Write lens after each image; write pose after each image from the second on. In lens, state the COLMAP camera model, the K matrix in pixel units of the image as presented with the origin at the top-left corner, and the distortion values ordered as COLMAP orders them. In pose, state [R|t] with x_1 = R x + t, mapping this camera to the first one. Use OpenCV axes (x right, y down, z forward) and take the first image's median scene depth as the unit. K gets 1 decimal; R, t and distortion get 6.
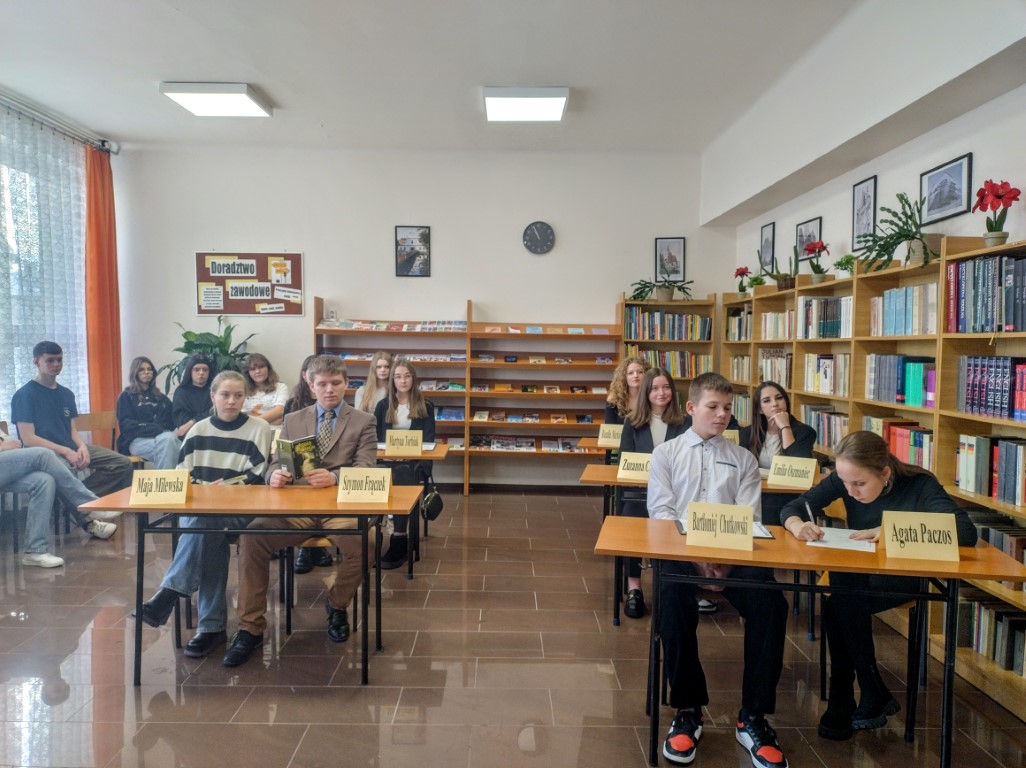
lens RADIAL K [[746.0, 0, 513.0], [0, 746.0, 384.0], [0, 0, 1]] dist [0.097348, -0.114766]
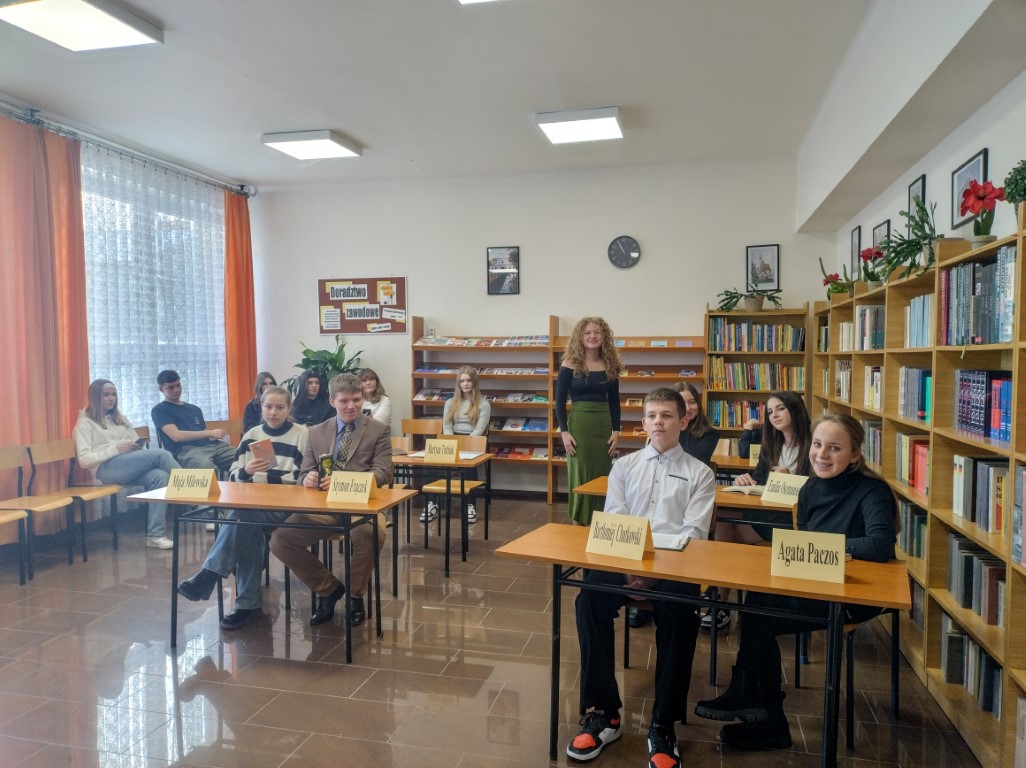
lens RADIAL K [[741.7, 0, 516.4], [0, 741.7, 395.3], [0, 0, 1]] dist [0.117601, -0.121257]
pose [[0.969922, 0.003058, -0.243396, 0.145043], [-0.002824, 0.999995, 0.001311, -0.002758], [0.243399, -0.000584, 0.969926, -0.014633]]
